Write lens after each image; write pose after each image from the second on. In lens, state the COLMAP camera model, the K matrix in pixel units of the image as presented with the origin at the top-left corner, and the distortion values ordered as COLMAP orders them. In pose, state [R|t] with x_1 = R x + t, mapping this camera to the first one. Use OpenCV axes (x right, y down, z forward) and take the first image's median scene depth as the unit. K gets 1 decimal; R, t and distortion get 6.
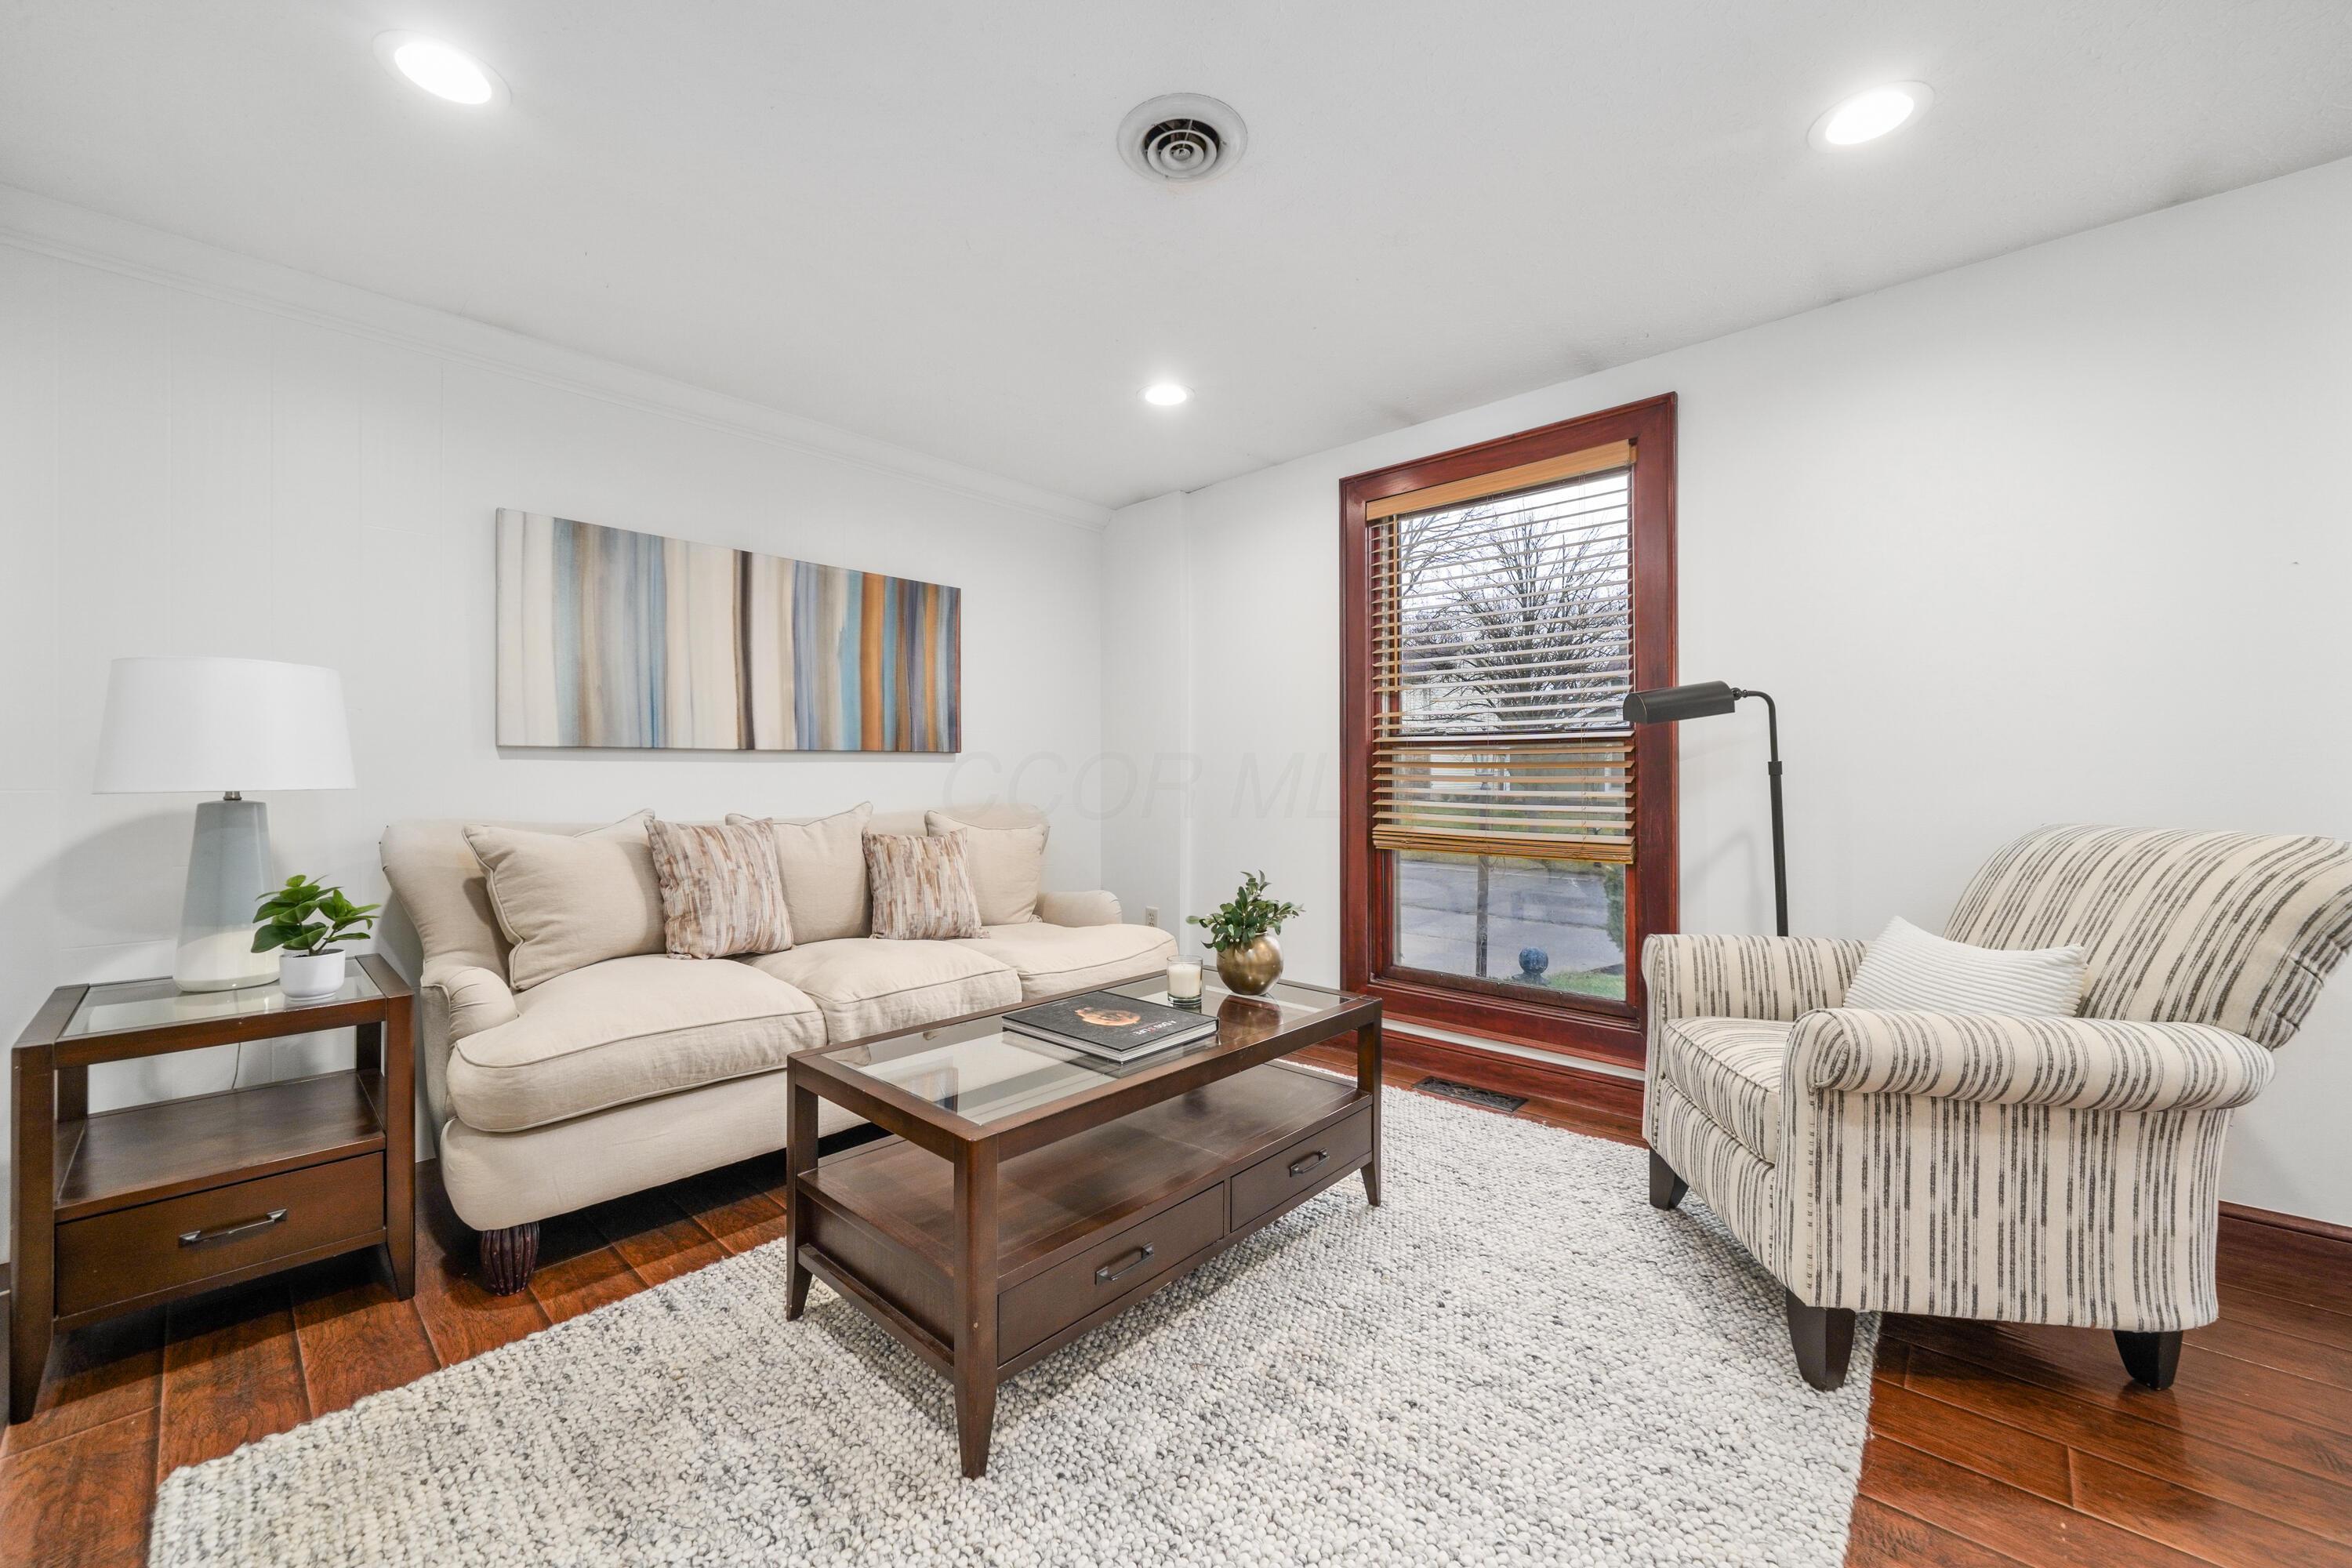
lens RADIAL K [[901.9, 0, 1181.9], [0, 901.9, 789.4], [0, 0, 1]] dist [-0.008077, 0.000055]
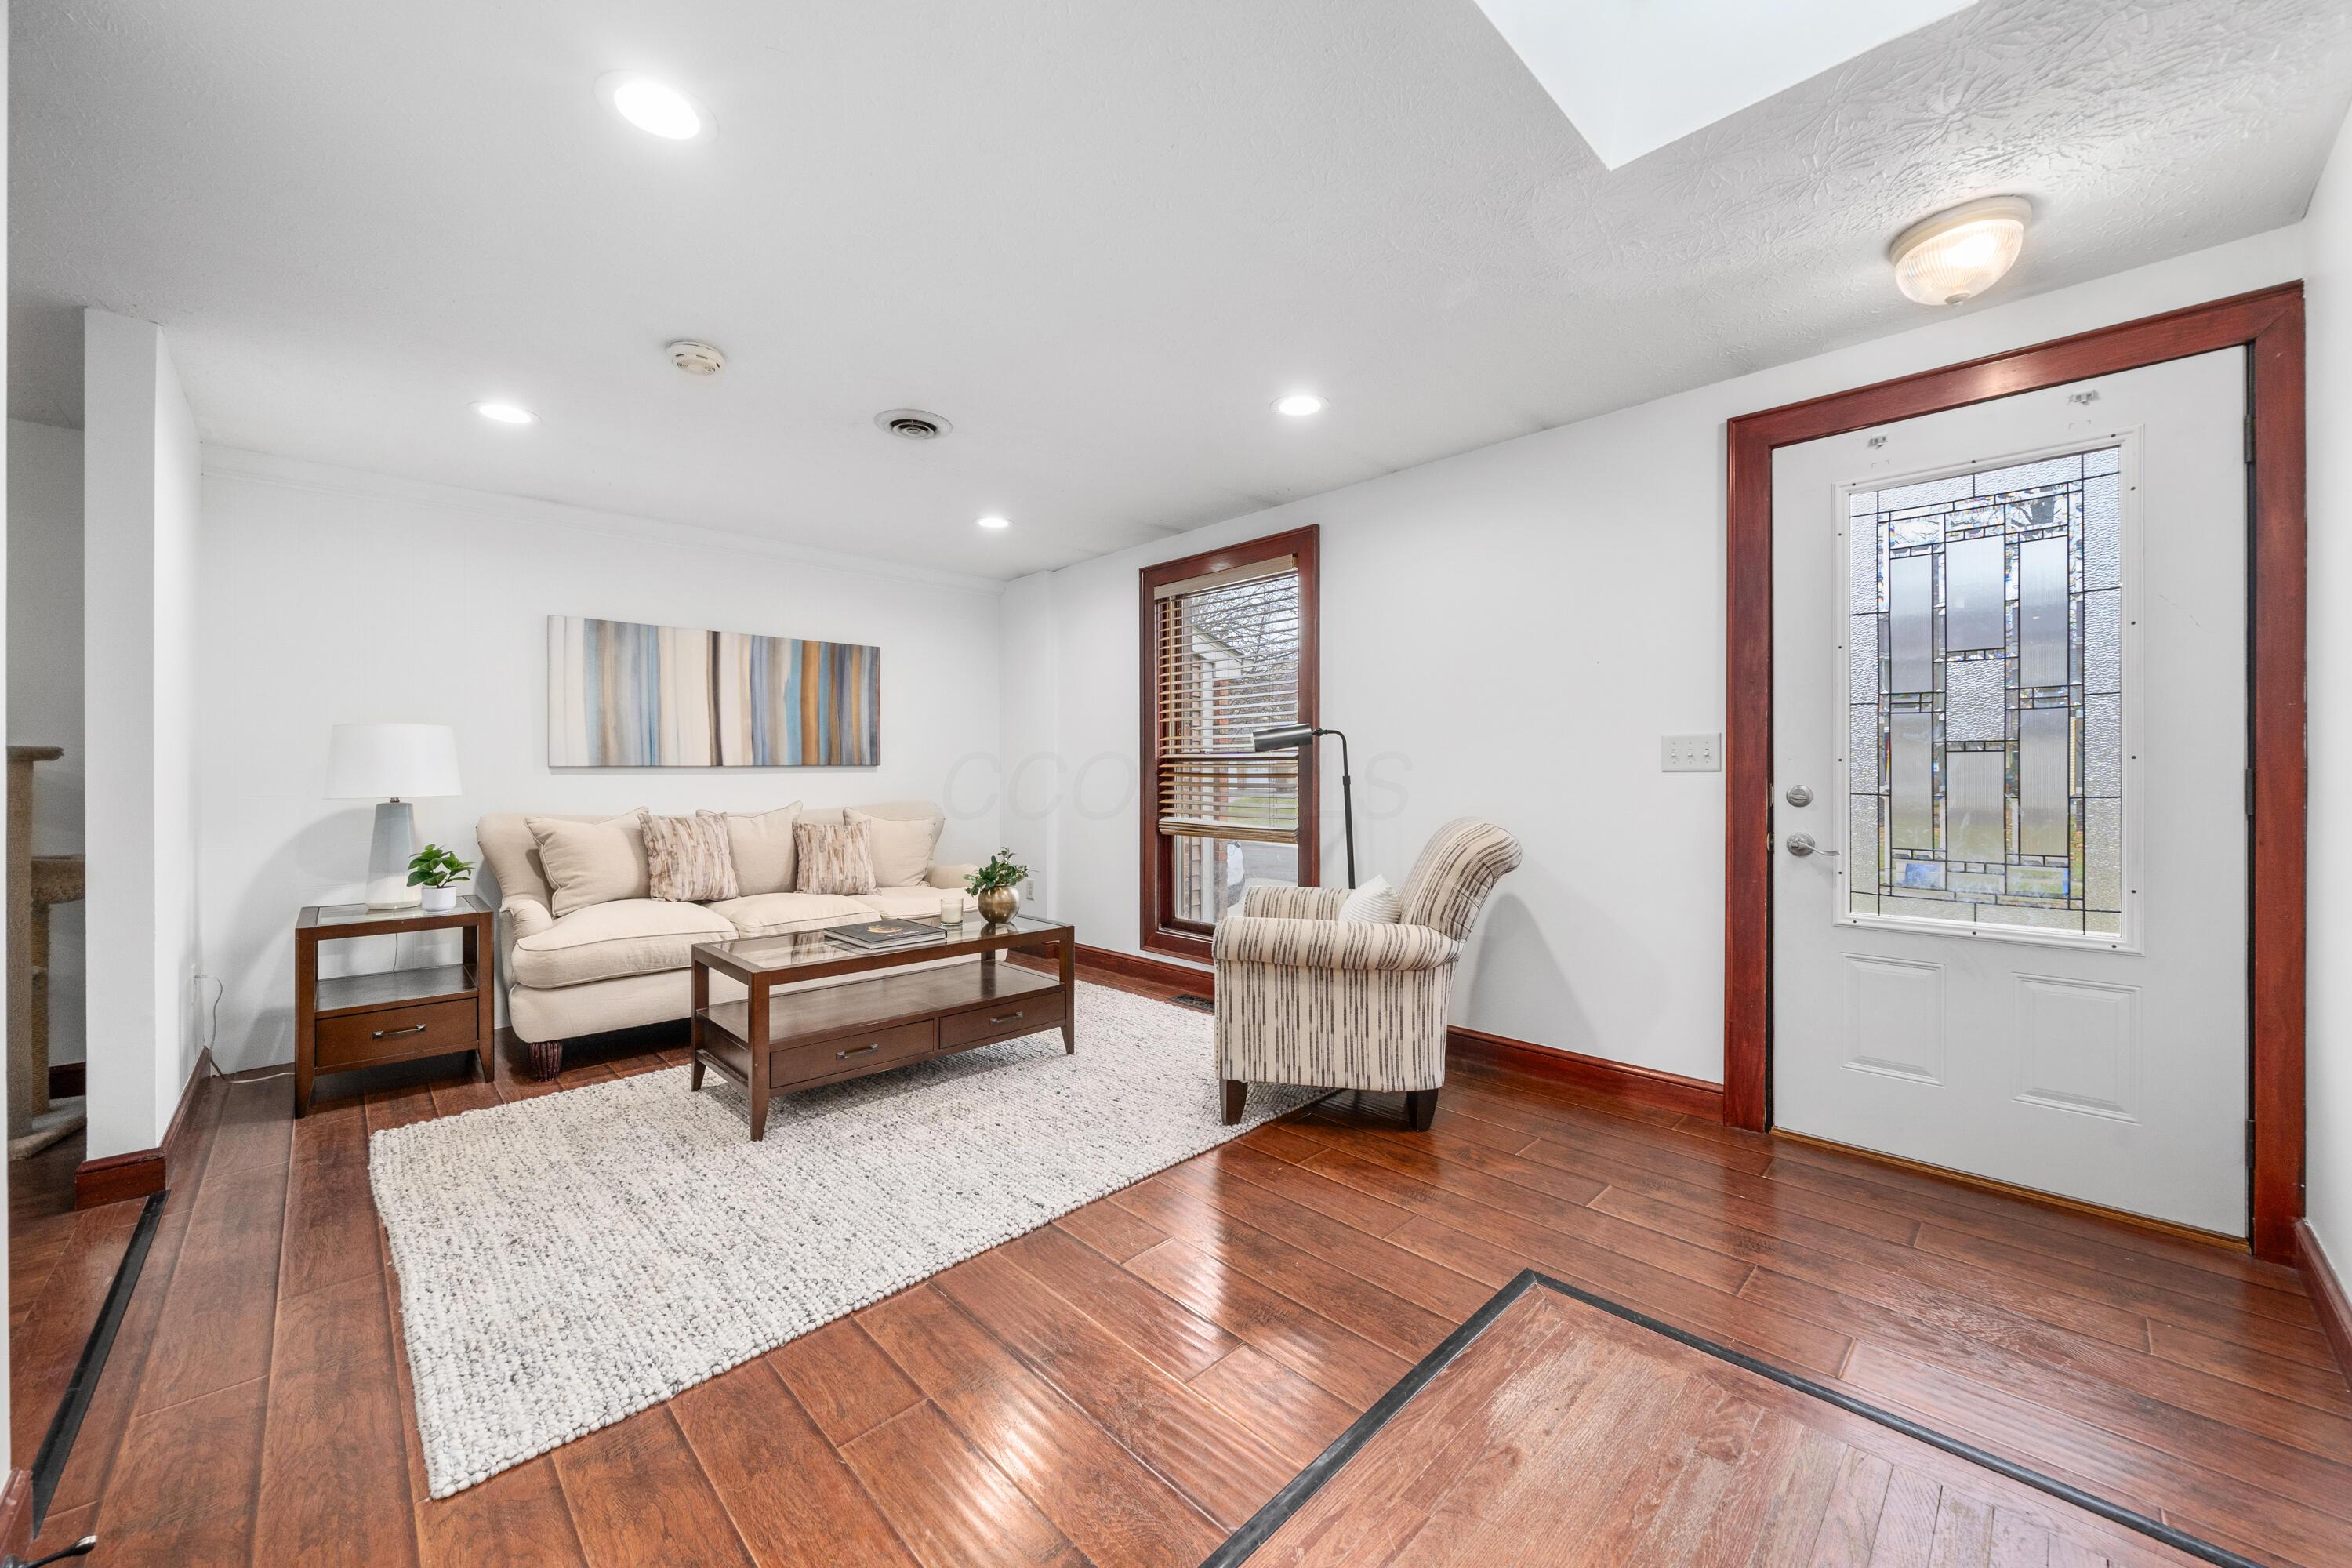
lens RADIAL K [[901.9, 0, 1206.7], [0, 901.9, 778.2], [0, 0, 1]] dist [-0.008077, 0.000055]
pose [[0.998829, -0.001401, -0.048350, 0.514751], [0.001138, 0.999984, -0.005464, -0.019936], [0.048357, 0.005403, 0.998815, -0.570182]]
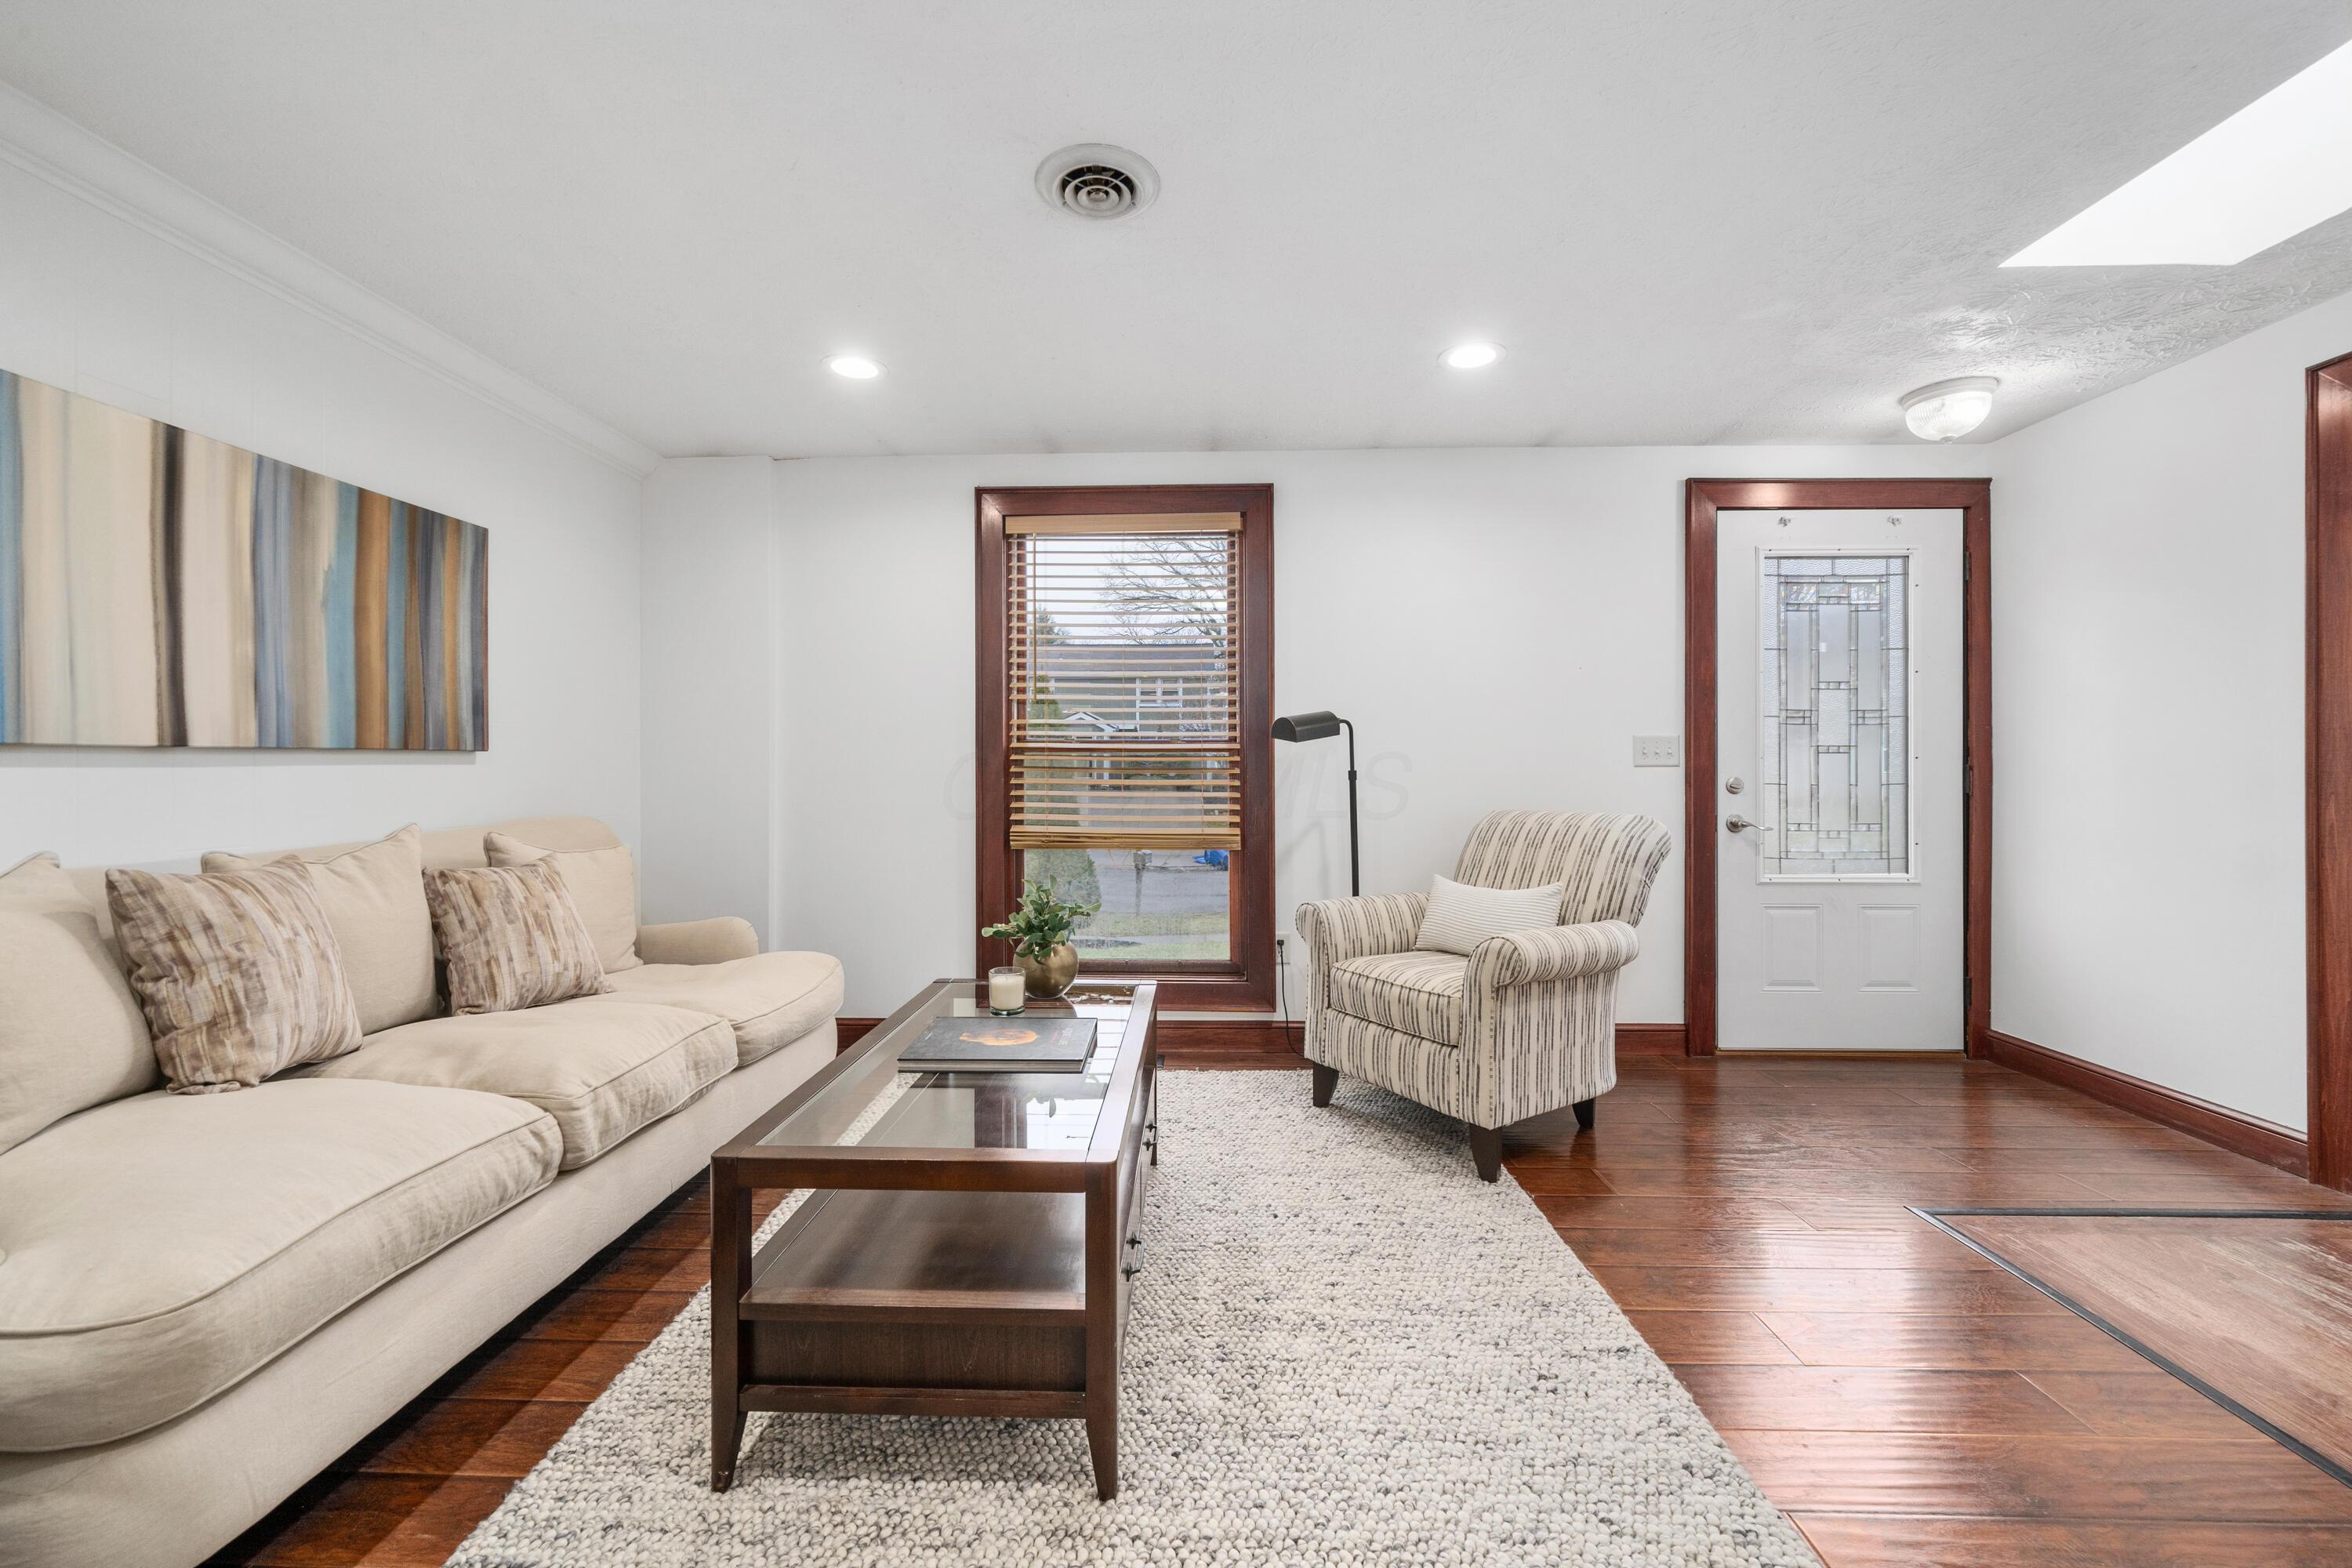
lens RADIAL K [[925.0, 0, 1175.9], [0, 925.0, 774.5], [0, 0, 1]] dist [-0.008709, -0.000234]
pose [[0.755660, -0.003864, 0.654953, -0.500898], [0.007424, 0.999969, -0.002667, -0.024256], [-0.654922, 0.006878, 0.755665, 0.098114]]
